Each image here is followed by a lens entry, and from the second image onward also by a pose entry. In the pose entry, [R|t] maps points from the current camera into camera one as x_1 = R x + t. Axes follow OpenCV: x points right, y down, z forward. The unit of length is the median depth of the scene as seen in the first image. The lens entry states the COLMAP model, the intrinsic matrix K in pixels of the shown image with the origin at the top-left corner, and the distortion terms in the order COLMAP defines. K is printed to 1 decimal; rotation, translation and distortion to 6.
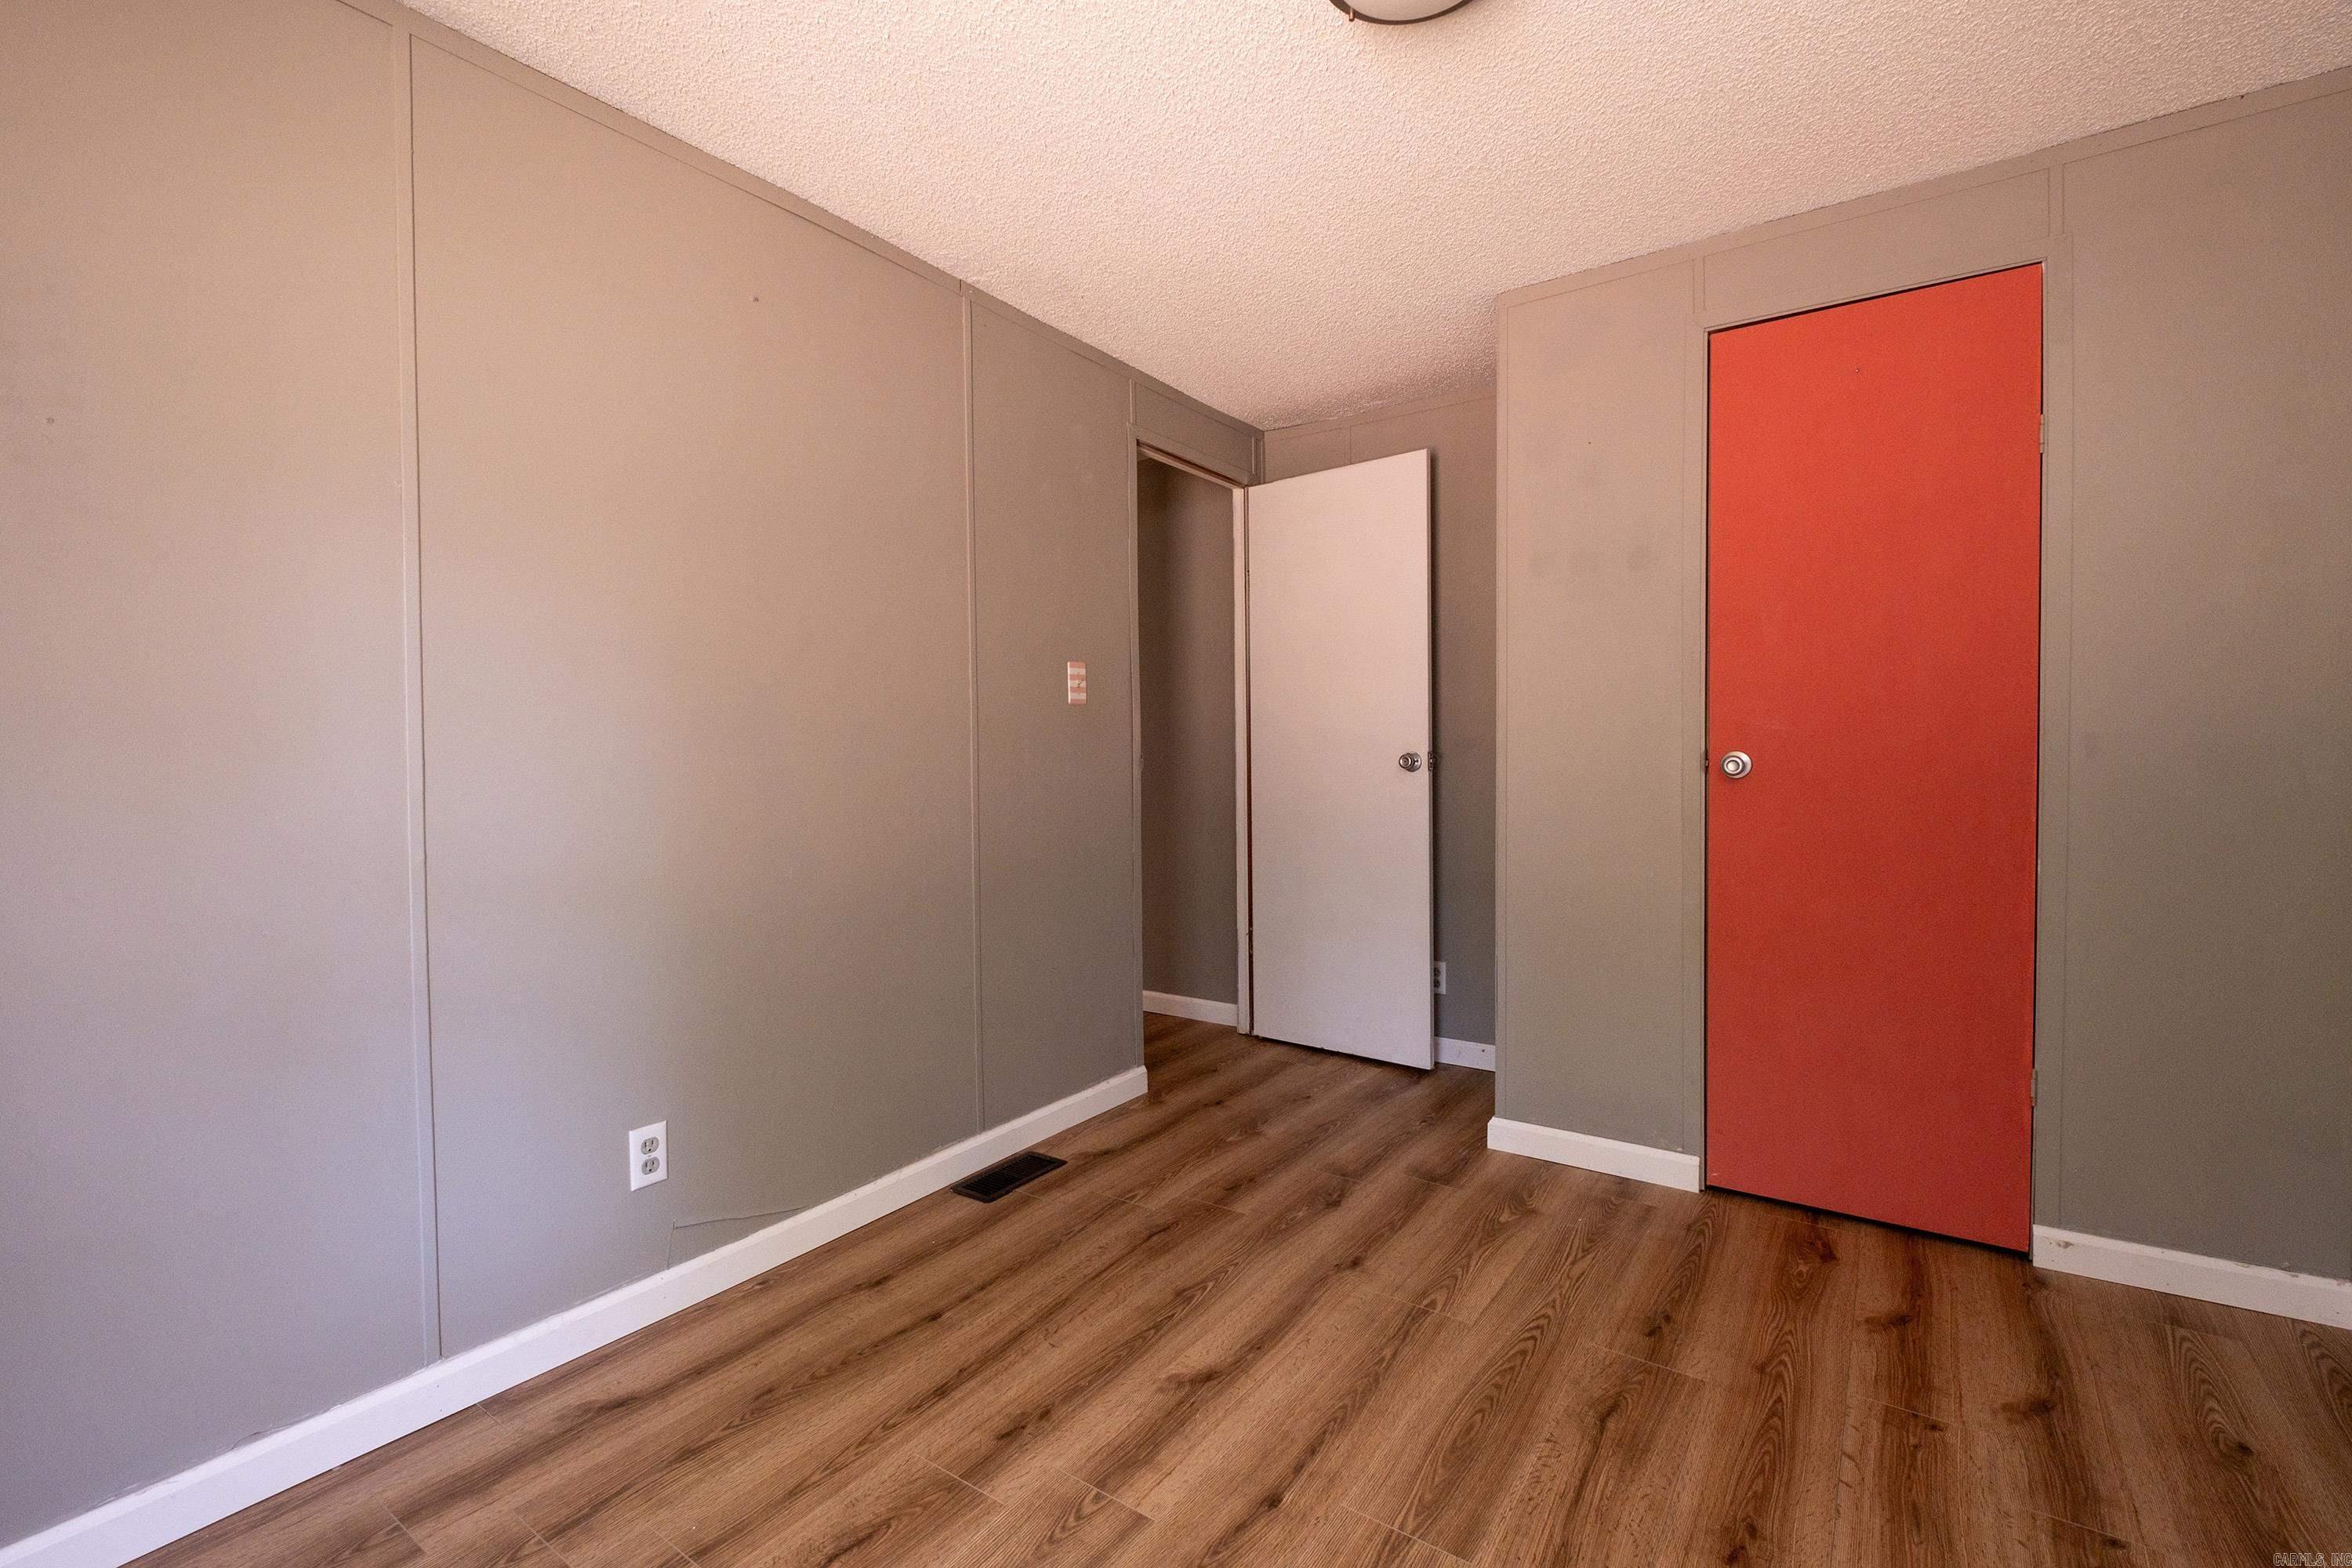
lens RADIAL K [[1012.0, 0, 1180.6], [0, 1012.0, 780.8], [0, 0, 1]] dist [0.003995, -0.004514]
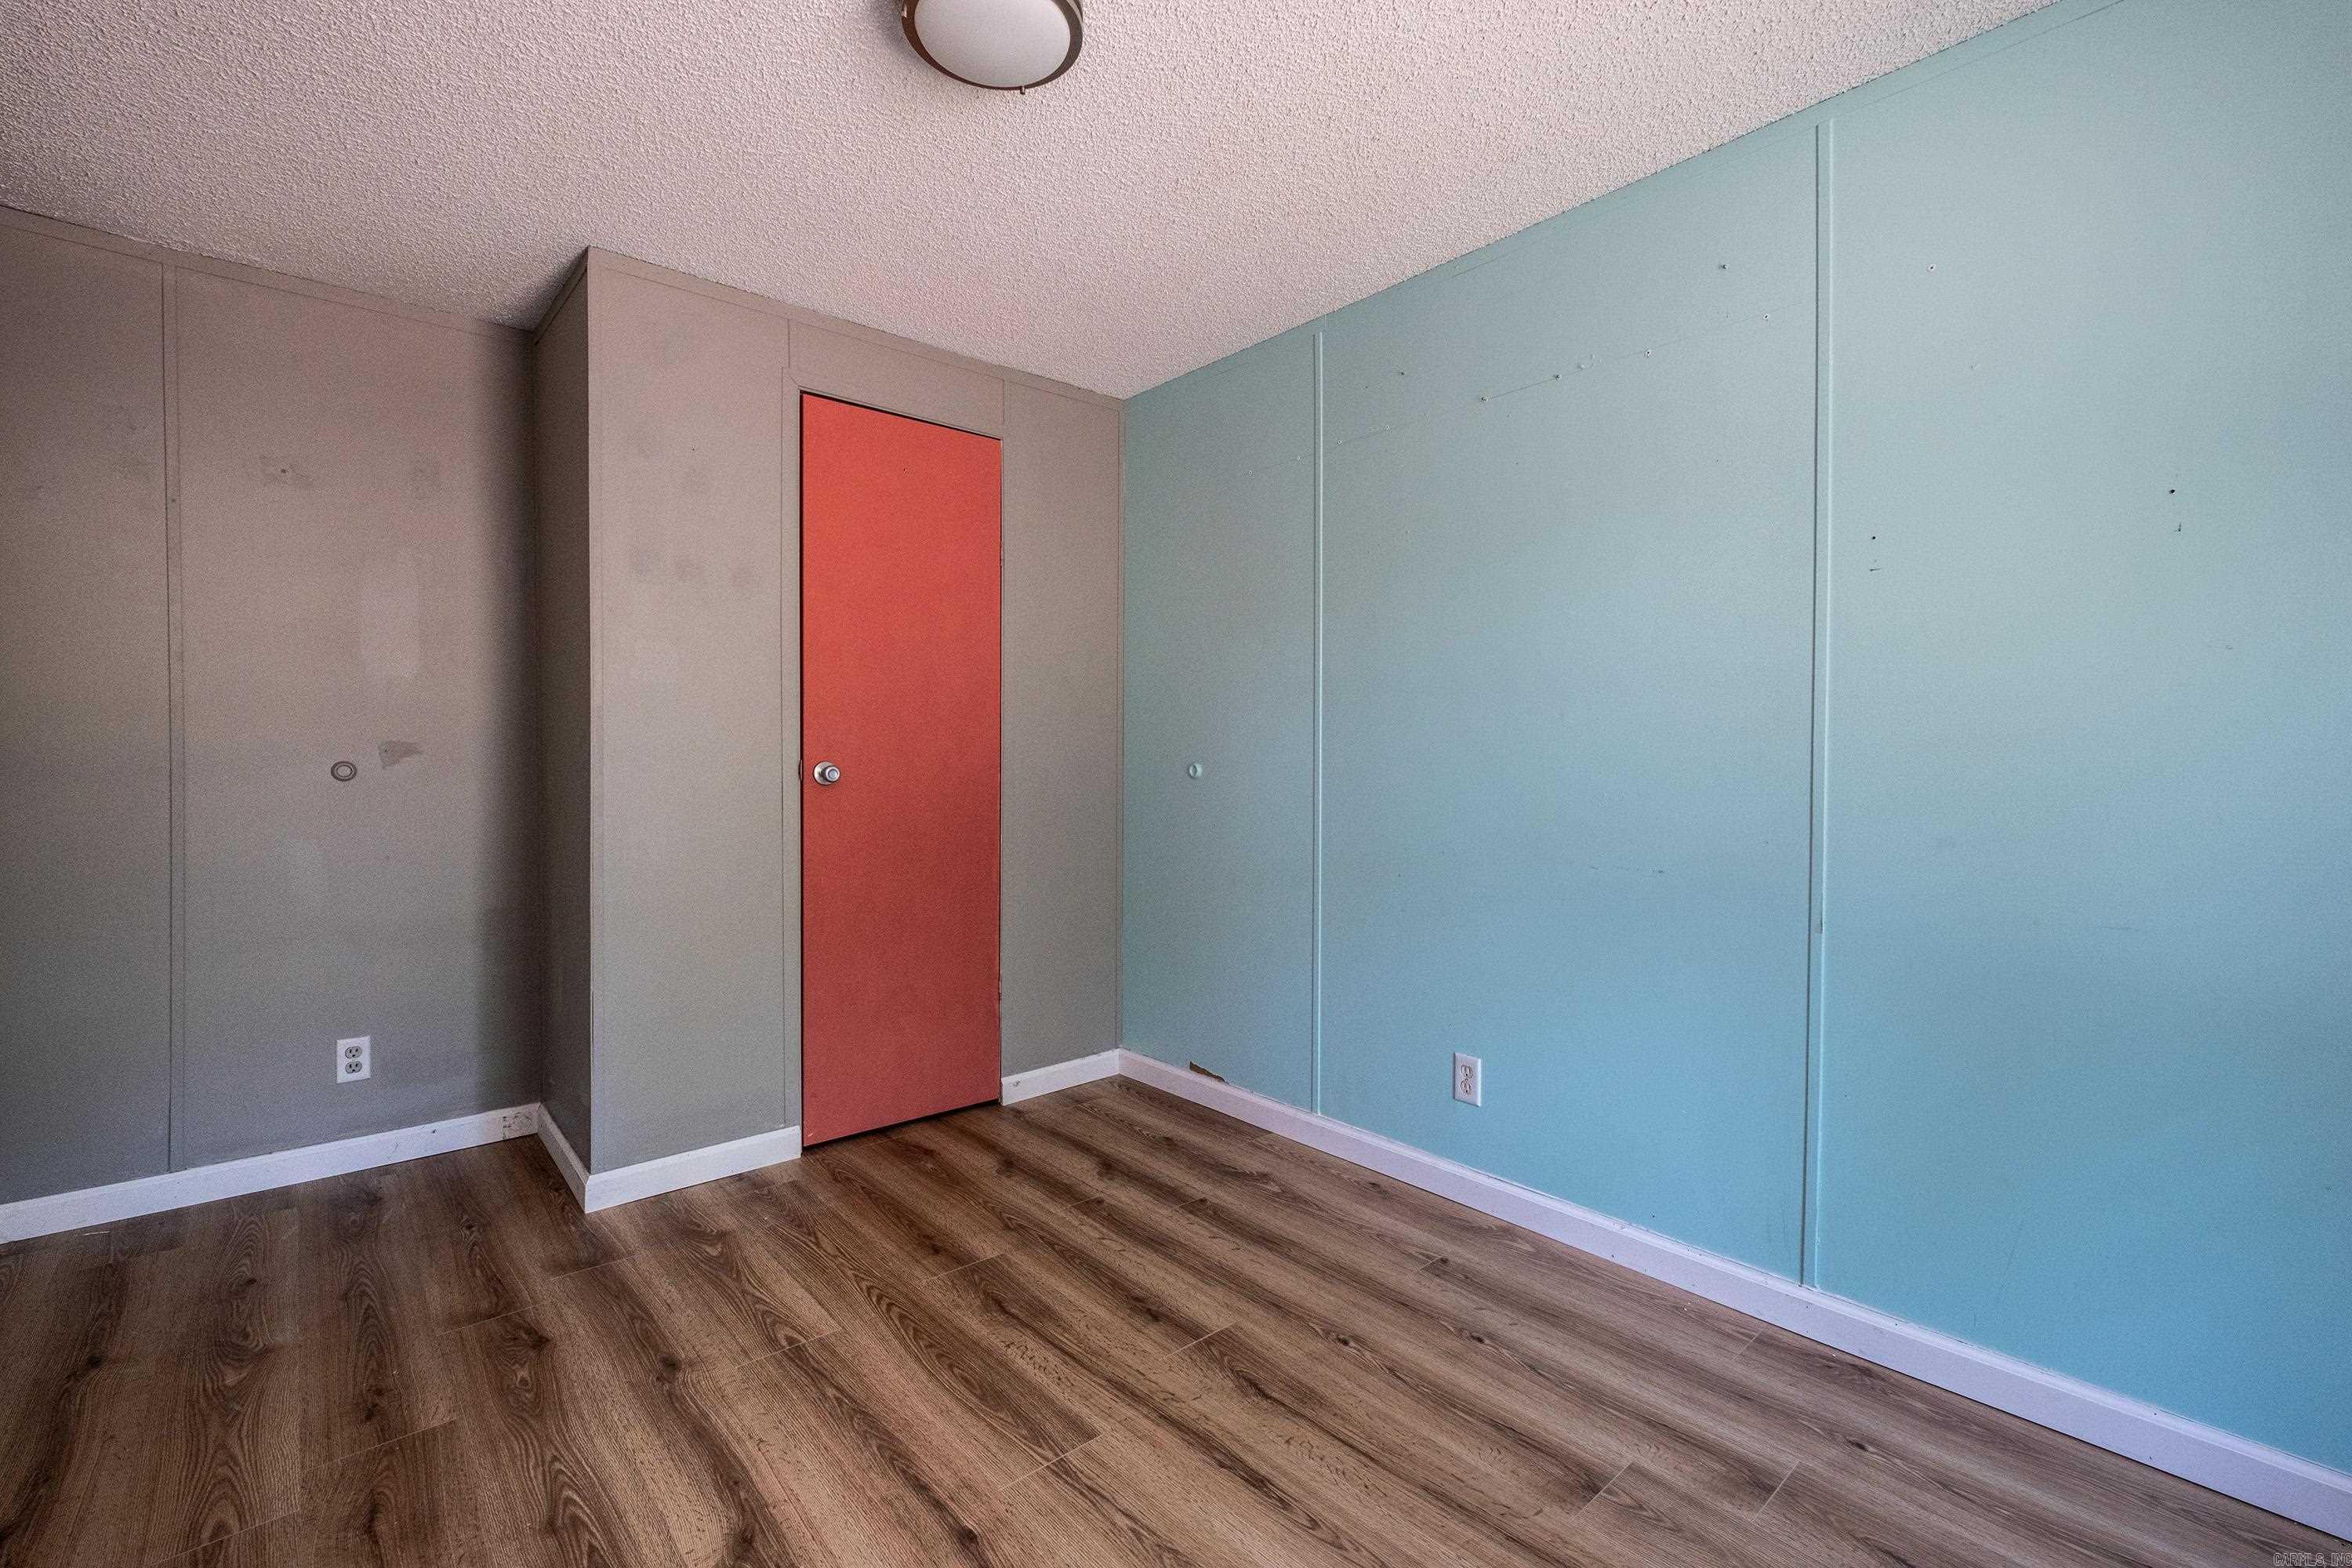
lens RADIAL K [[1012.0, 0, 1161.0], [0, 1012.0, 769.8], [0, 0, 1]] dist [0.003995, -0.004514]
pose [[0.248079, -0.001185, 0.968739, -0.617488], [0.019733, 0.999798, -0.003831, -0.006650], [-0.968539, 0.020066, 0.248053, 0.444053]]
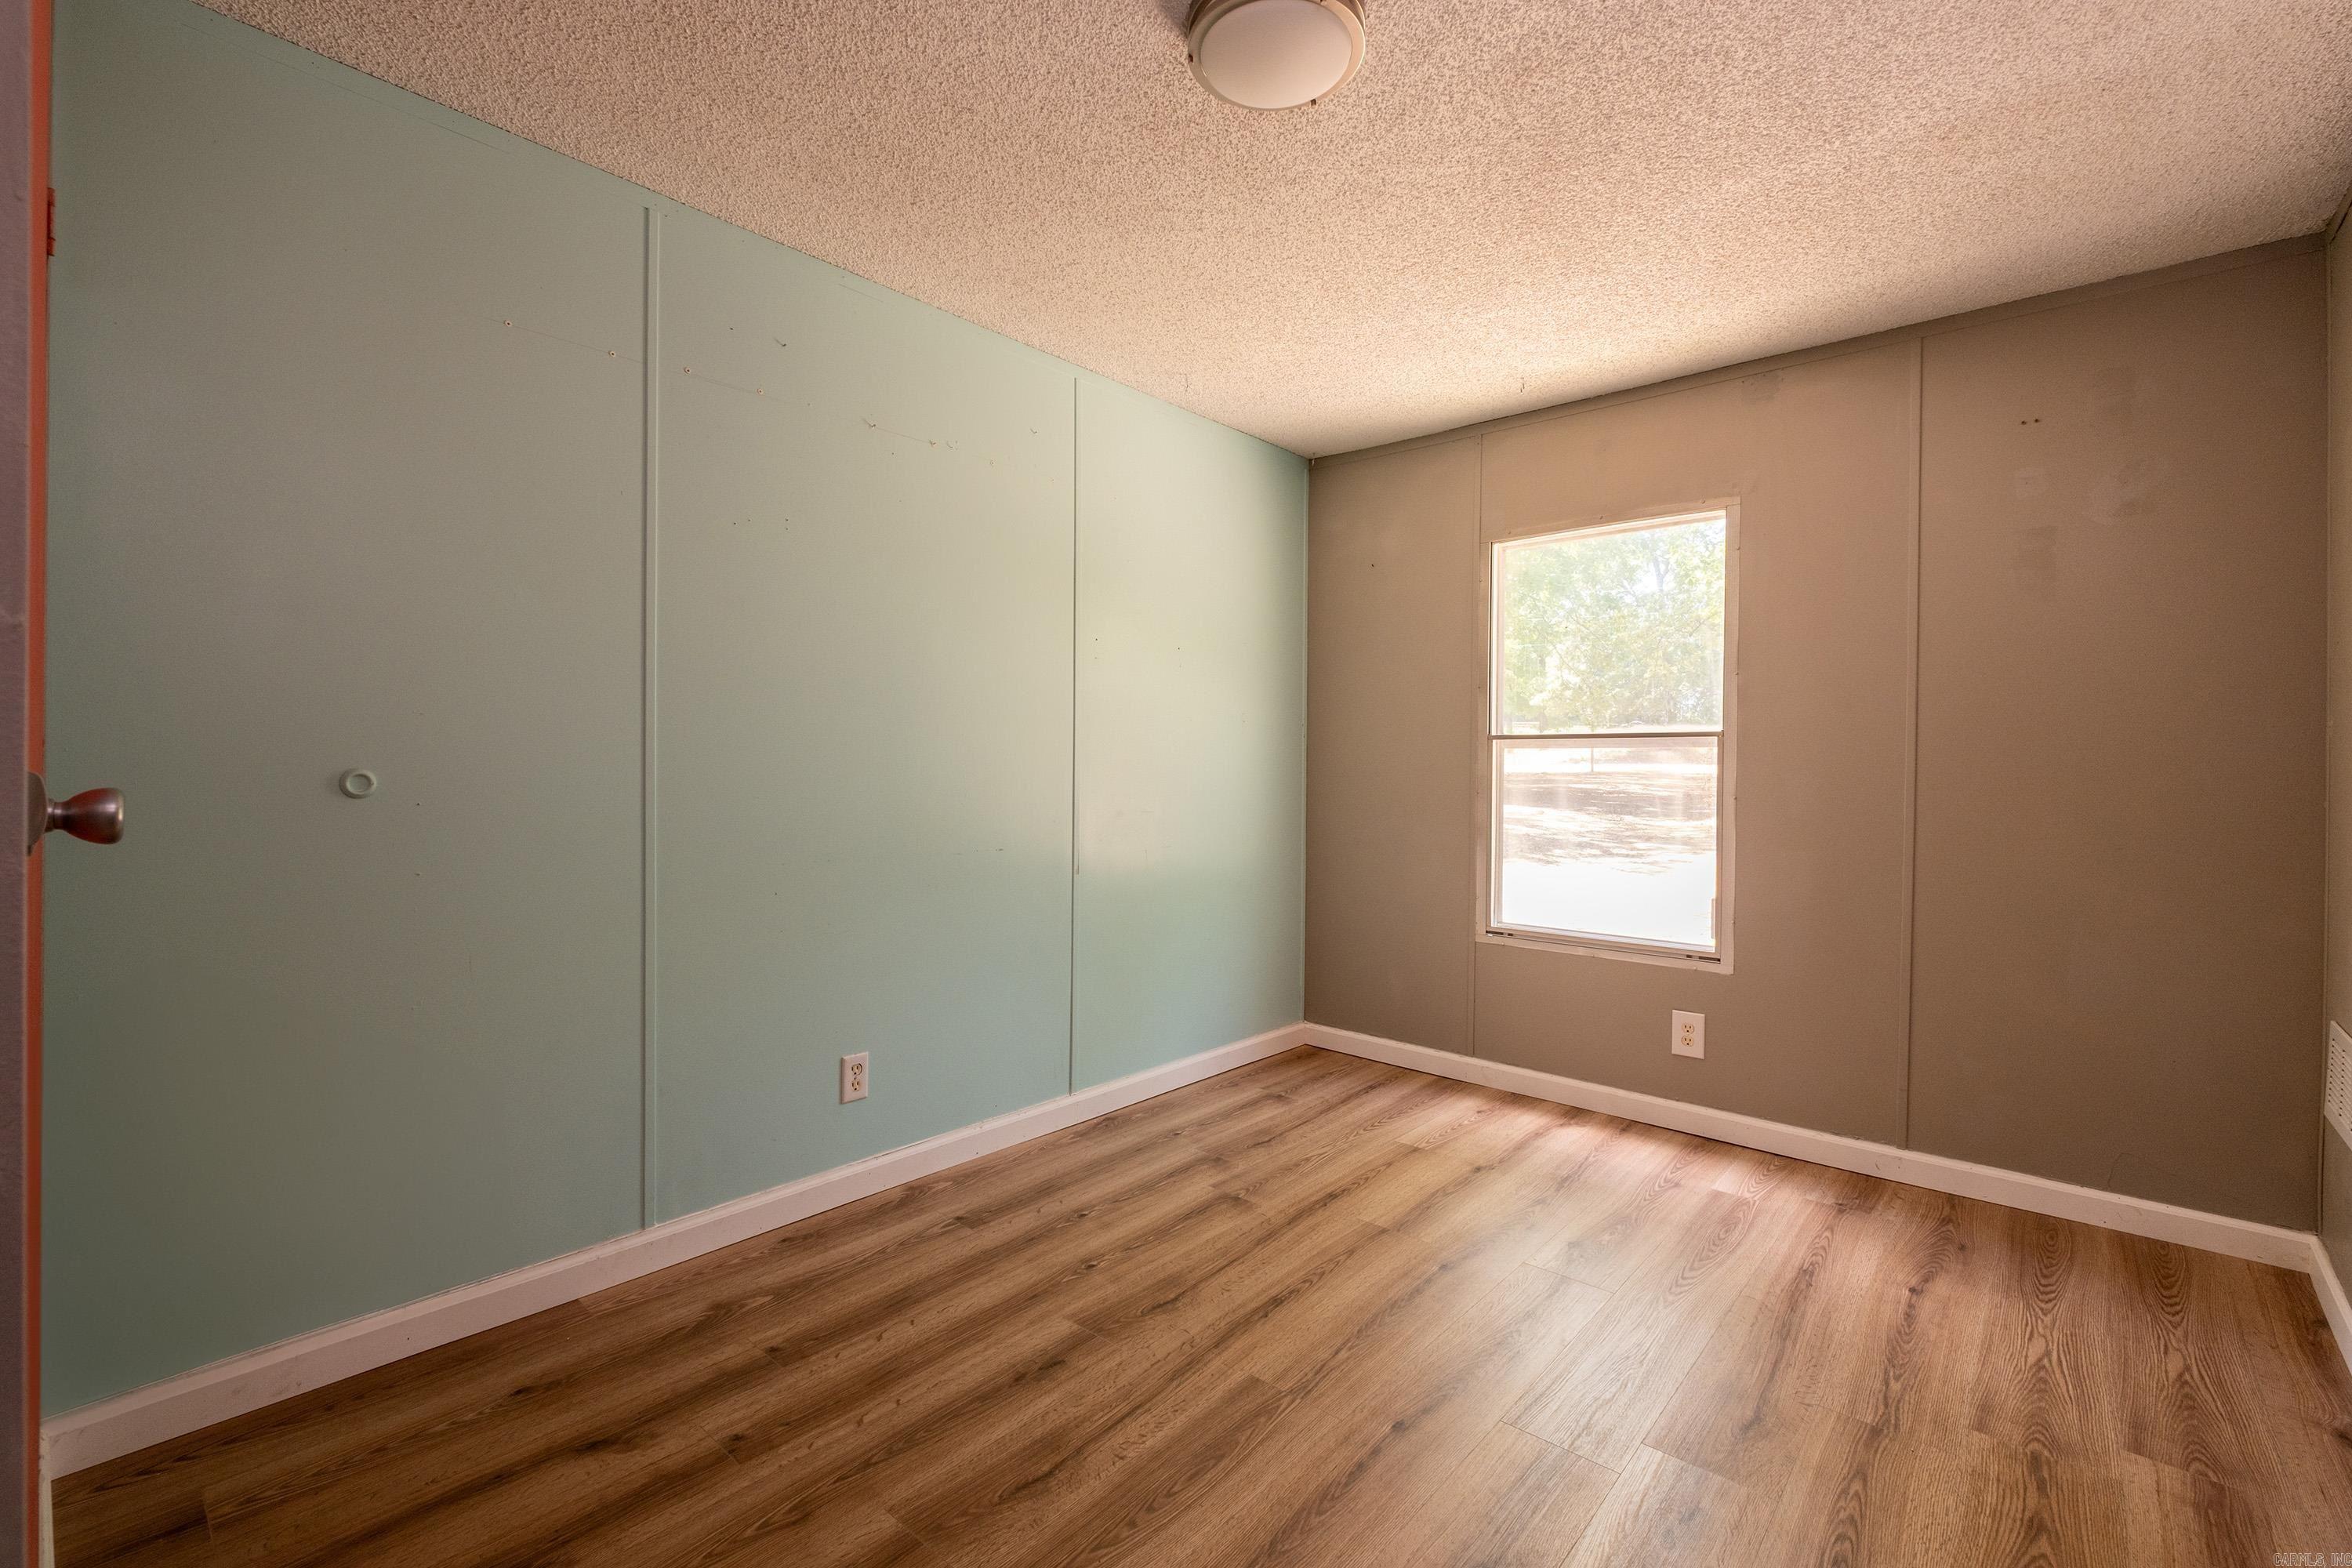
lens RADIAL K [[1012.0, 0, 1183.0], [0, 1012.0, 778.2], [0, 0, 1]] dist [0.003995, -0.004514]
pose [[-0.994311, -0.002919, 0.106476, 0.167803], [0.000608, 0.999452, 0.033081, -0.047488], [-0.106514, 0.032958, -0.993765, 1.669649]]
